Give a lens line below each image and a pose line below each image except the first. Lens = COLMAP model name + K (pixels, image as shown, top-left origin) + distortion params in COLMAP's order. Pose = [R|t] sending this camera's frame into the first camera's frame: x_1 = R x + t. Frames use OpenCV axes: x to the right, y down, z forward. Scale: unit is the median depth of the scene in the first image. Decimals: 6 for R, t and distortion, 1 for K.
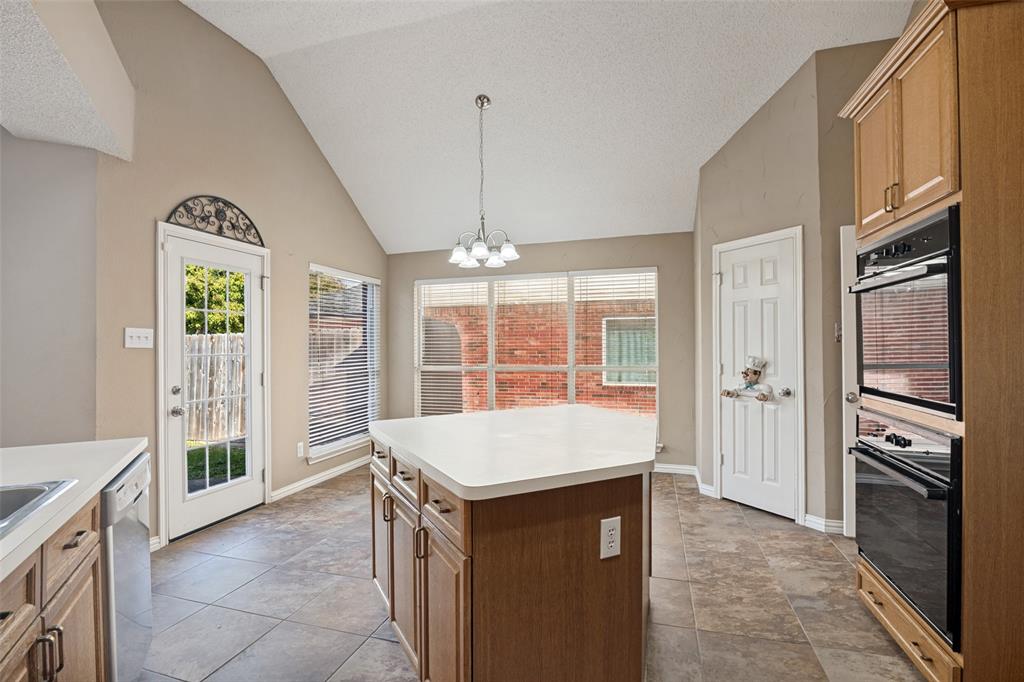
lens RADIAL K [[475.3, 0, 504.2], [0, 475.3, 344.7], [0, 0, 1]] dist [-0.021266, 0.000629]
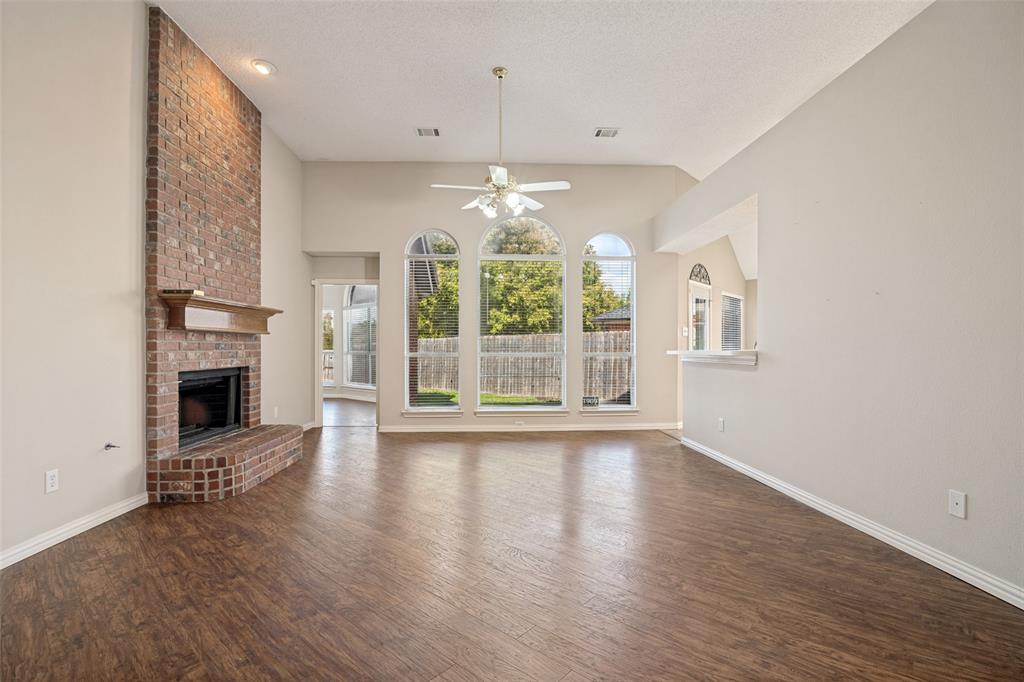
lens RADIAL K [[472.7, 0, 510.8], [0, 472.7, 348.1], [0, 0, 1]] dist [-0.019262, 0.000139]
pose [[0.907733, 0.007731, -0.419477, -0.478258], [-0.004070, 0.999945, 0.009620, 0.038031], [0.419528, -0.007025, 0.907715, -1.197904]]
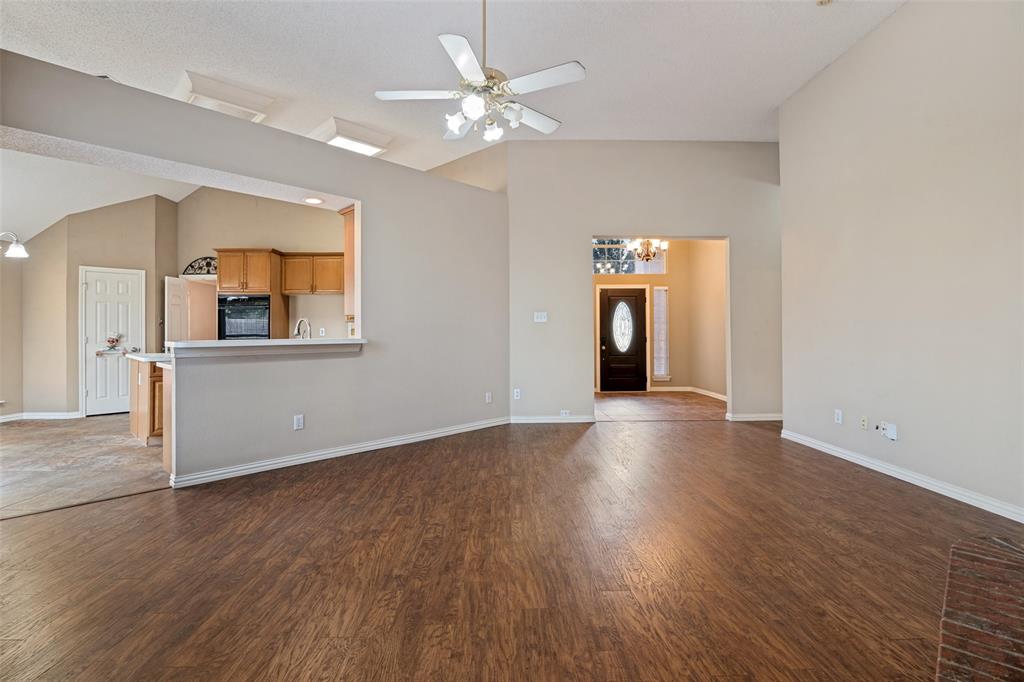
lens RADIAL K [[481.1, 0, 507.6], [0, 481.1, 330.8], [0, 0, 1]] dist [-0.019638, -0.000043]
pose [[-0.314795, 0.017037, 0.949007, -1.781506], [0.001861, 0.999848, -0.017333, 0.055459], [-0.949158, -0.003690, -0.314779, 0.110474]]
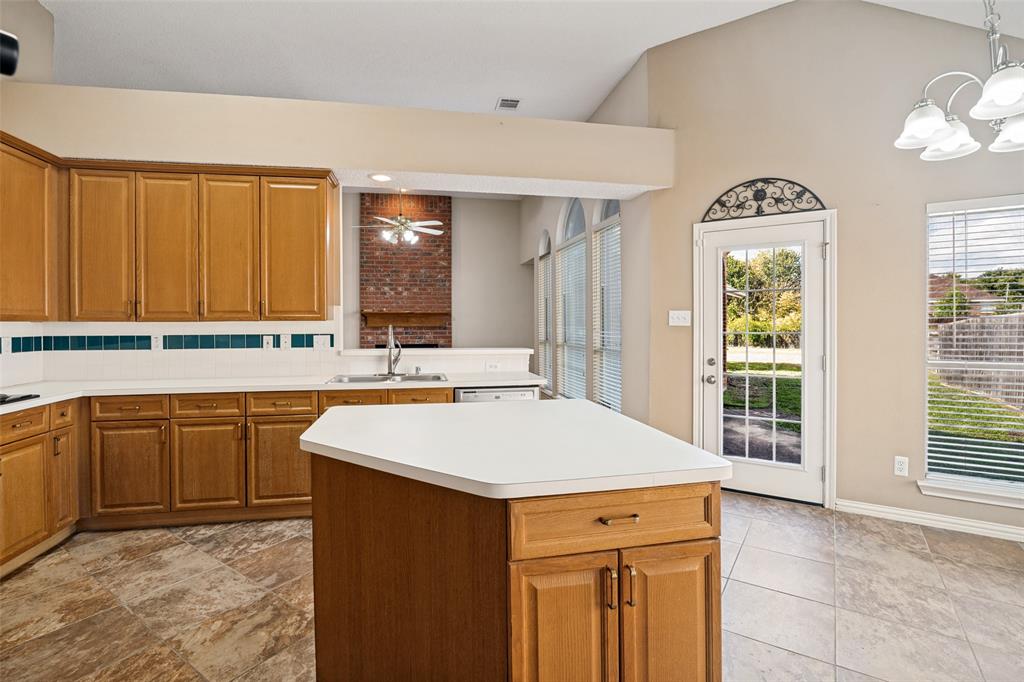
lens RADIAL K [[478.7, 0, 510.2], [0, 478.7, 325.2], [0, 0, 1]] dist [-0.020591, 0.000375]
pose [[-0.286033, 0.012662, -0.958136, 0.526930], [0.010630, 0.999893, 0.010041, -0.011273], [0.958161, -0.007313, -0.286137, 0.761438]]
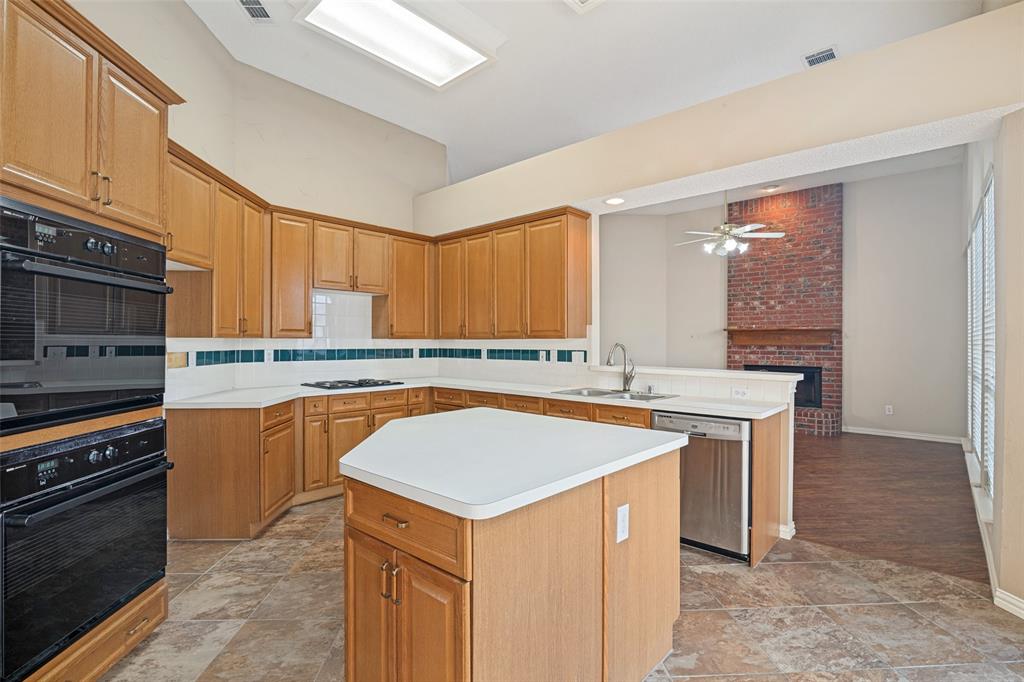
lens RADIAL K [[481.0, 0, 505.1], [0, 481.0, 341.7], [0, 0, 1]] dist [-0.019912, 0.000042]
pose [[-0.939310, 0.006133, -0.343014, 0.218799], [0.007206, 0.999972, -0.001852, -0.006059], [0.342993, -0.004211, -0.939328, 1.128210]]
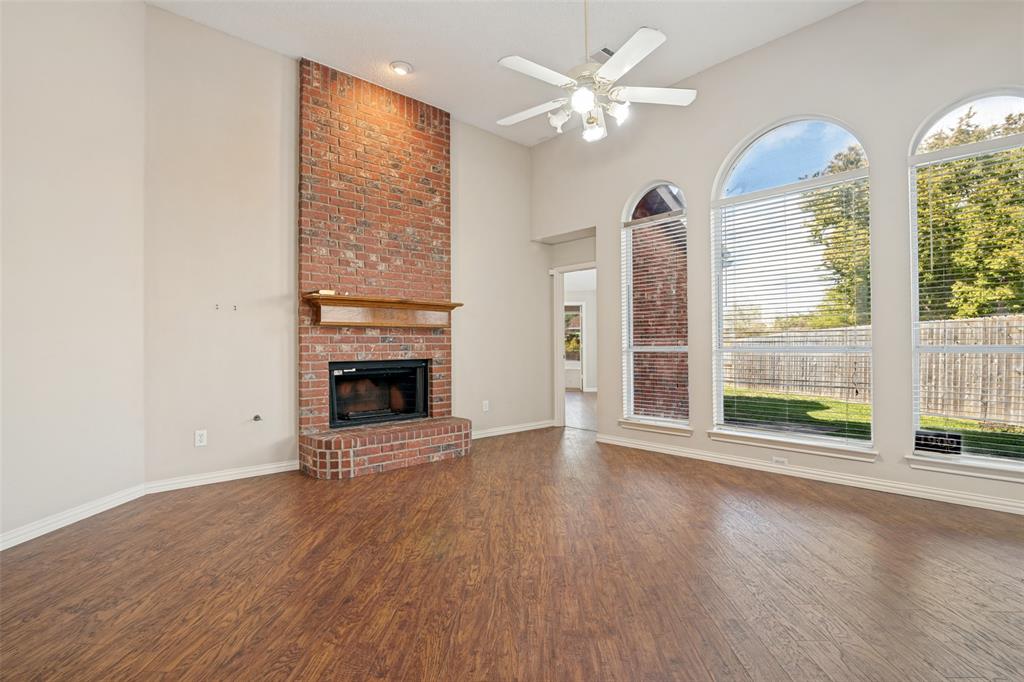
lens RADIAL K [[481.0, 0, 505.1], [0, 481.0, 341.7], [0, 0, 1]] dist [-0.019912, 0.000042]
pose [[0.246444, -0.002137, -0.969155, -0.275504], [0.011036, 0.999939, 0.000601, 0.056263], [0.969094, -0.010843, 0.246452, -0.438073]]
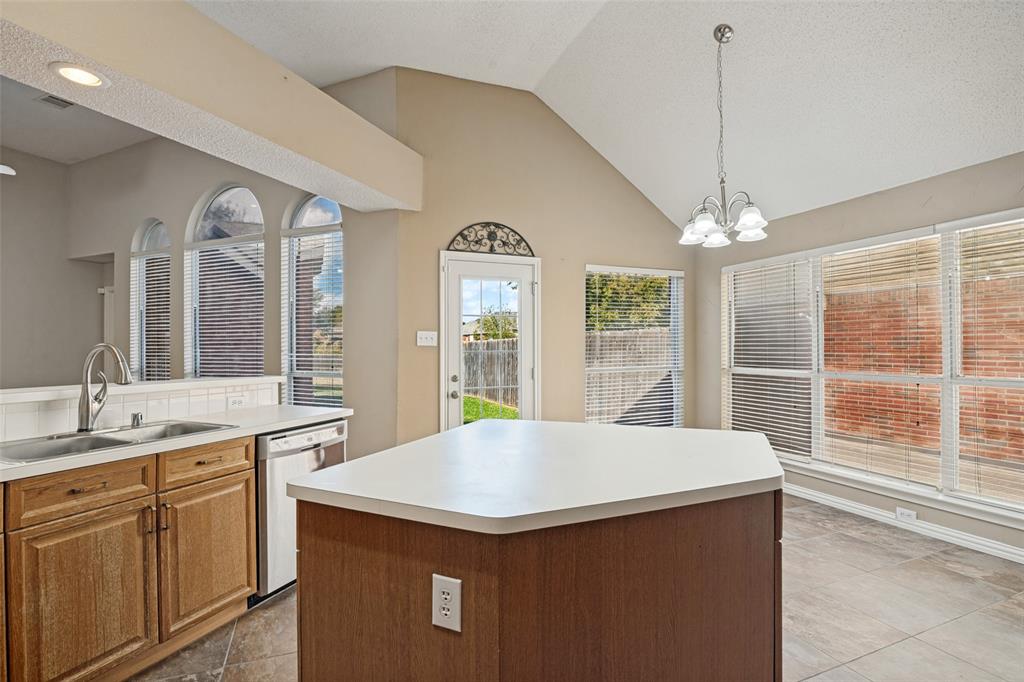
lens RADIAL K [[475.3, 0, 504.2], [0, 475.3, 344.7], [0, 0, 1]] dist [-0.021266, 0.000629]
pose [[0.630377, 0.002533, -0.776285, 0.359018], [0.002926, 0.999980, 0.005639, -0.003242], [0.776283, -0.005826, 0.630357, 0.248155]]
